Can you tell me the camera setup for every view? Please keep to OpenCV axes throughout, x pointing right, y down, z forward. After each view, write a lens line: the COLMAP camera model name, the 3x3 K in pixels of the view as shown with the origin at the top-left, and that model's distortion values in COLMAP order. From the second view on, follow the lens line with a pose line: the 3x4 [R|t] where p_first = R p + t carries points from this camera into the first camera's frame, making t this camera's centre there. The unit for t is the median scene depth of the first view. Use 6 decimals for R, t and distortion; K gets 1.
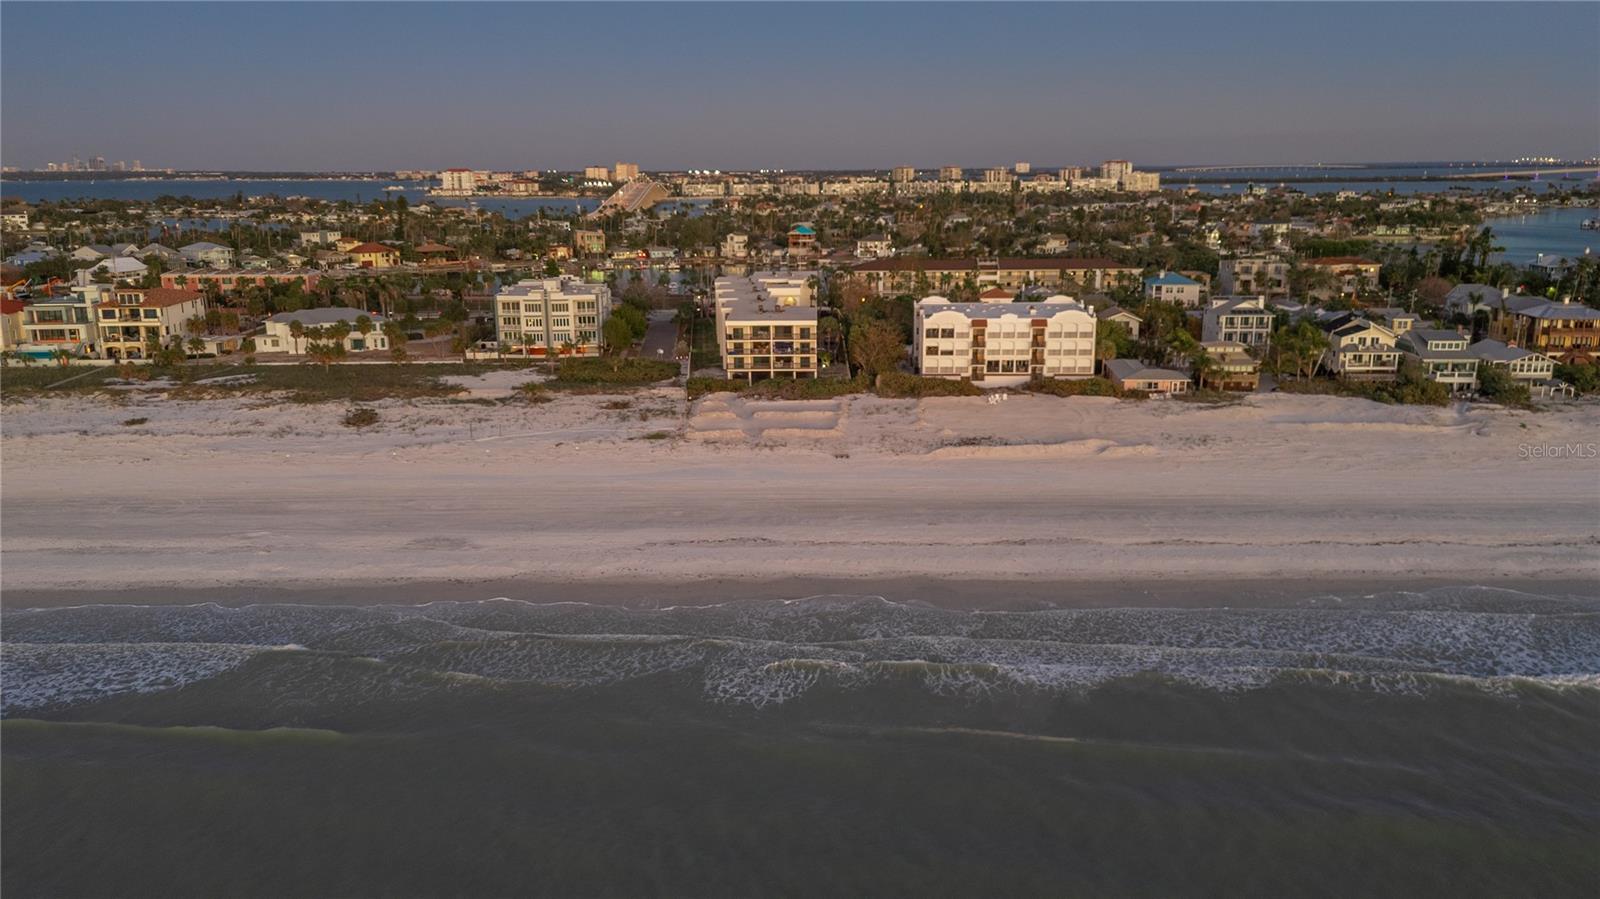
lens RADIAL K [[1190.7, 0, 800.0], [0, 1190.7, 449.5], [0, 0, 1]] dist [0.088676, -0.107221]
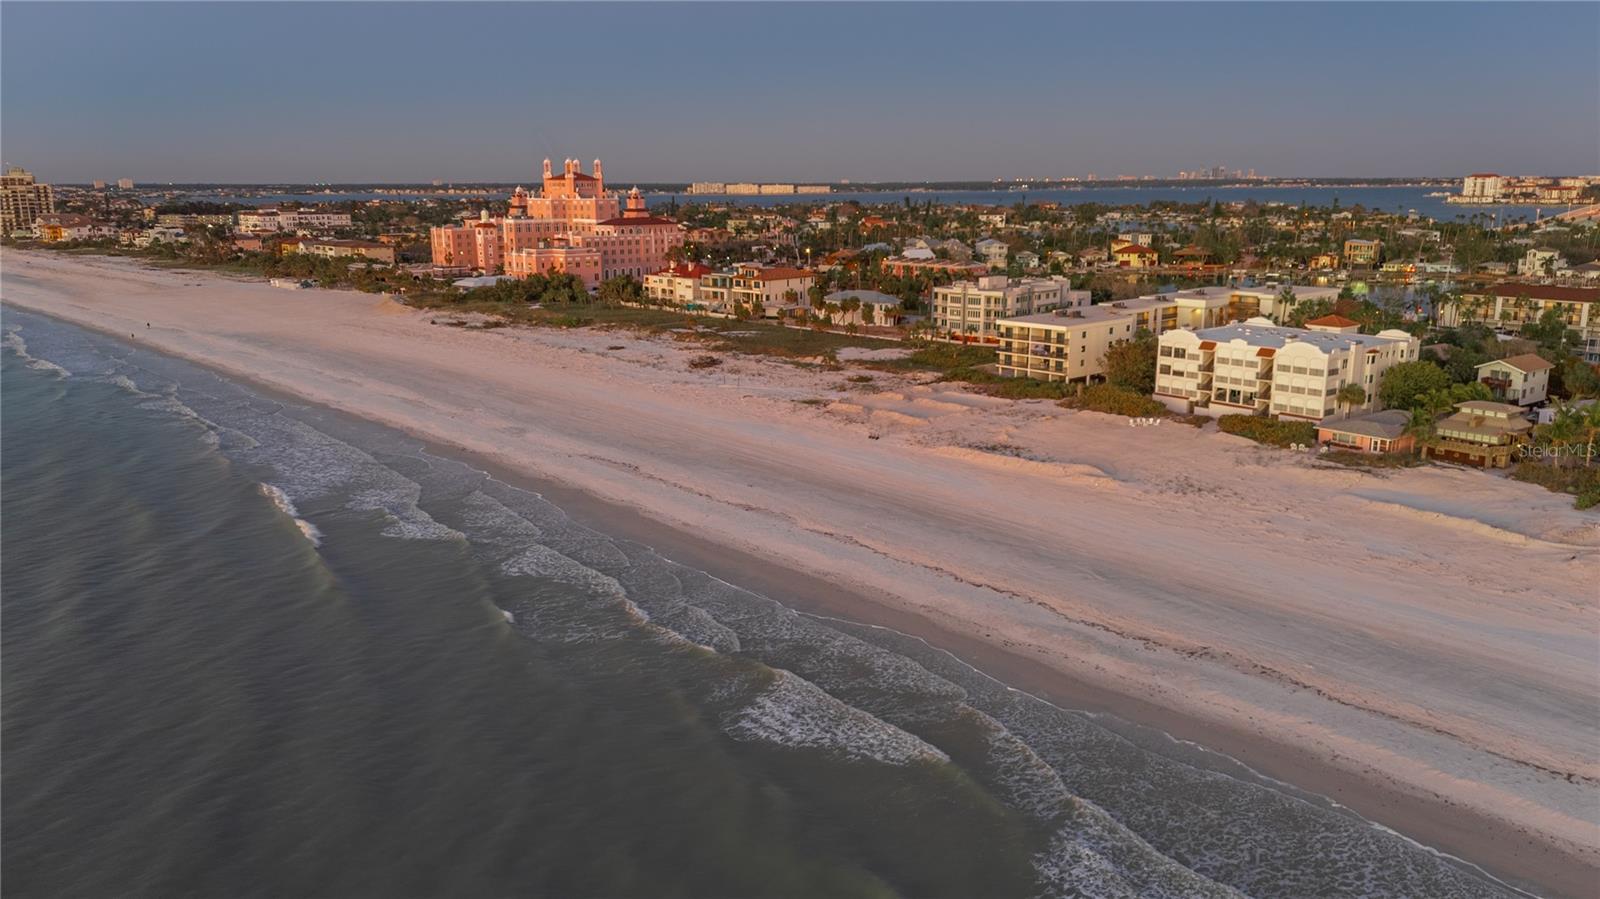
lens RADIAL K [[1170.9, 0, 800.0], [0, 1170.9, 449.5], [0, 0, 1]] dist [0.004313, 0.002151]
pose [[0.660470, 0.168277, -0.731753, 0.611386], [-0.167266, 0.983048, 0.075095, -0.041673], [0.731985, 0.072800, 0.677420, 0.158481]]
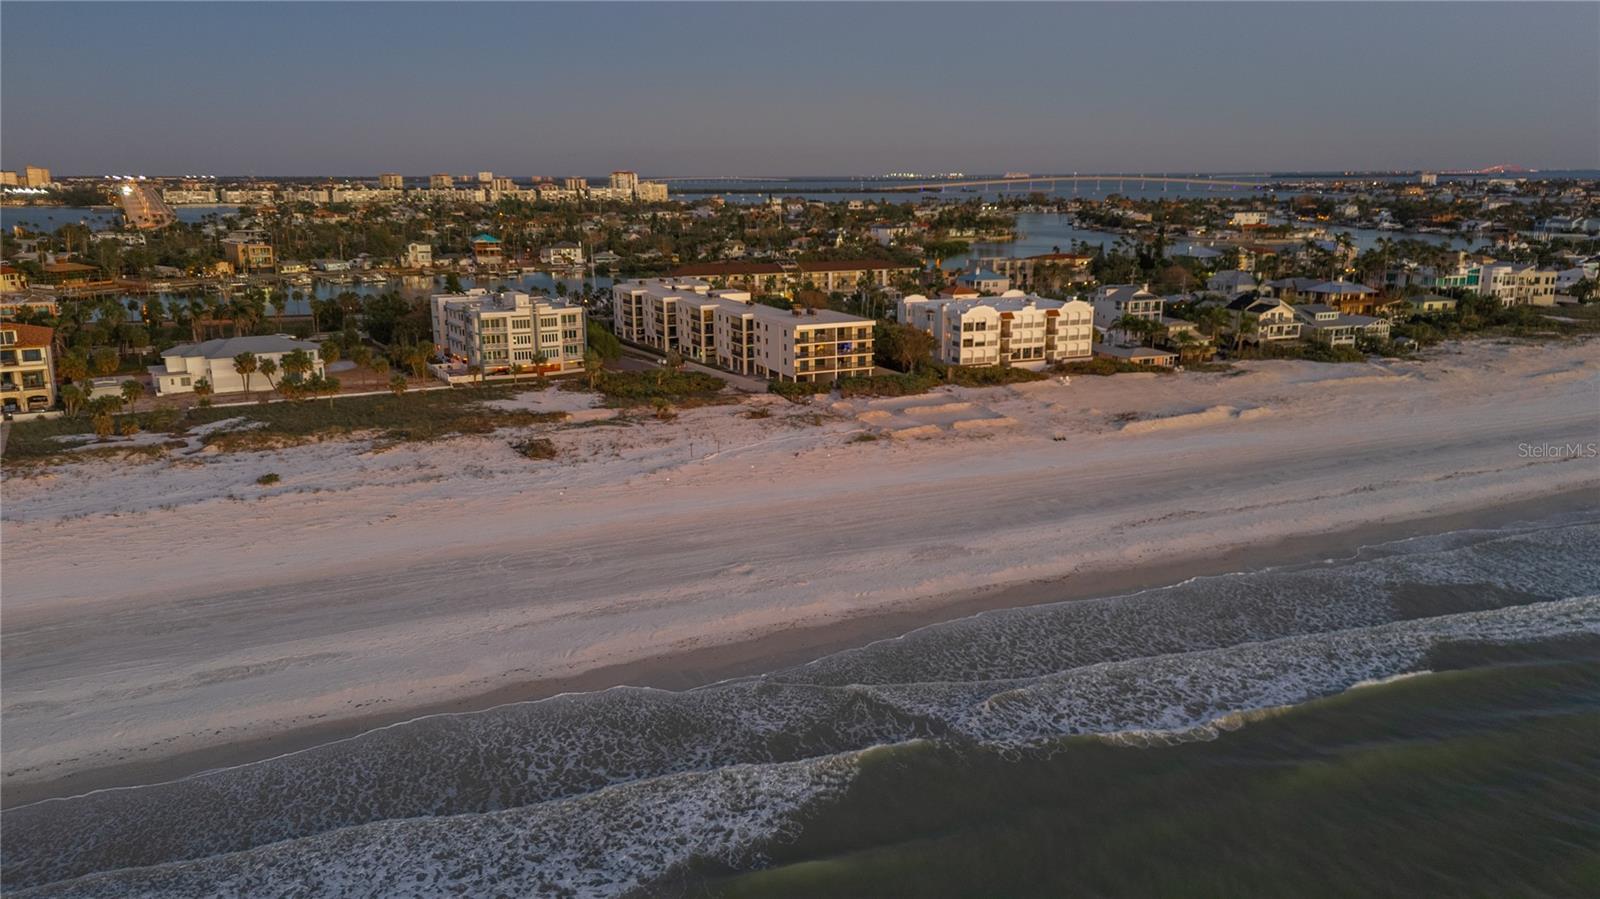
lens RADIAL K [[1144.9, 0, 800.0], [0, 1144.9, 449.5], [0, 0, 1]] dist [0.079493, -0.091840]
pose [[0.907159, -0.093822, 0.410195, -0.467722], [0.093406, 0.995404, 0.021103, -0.022388], [-0.410290, 0.019171, 0.911754, 0.106980]]
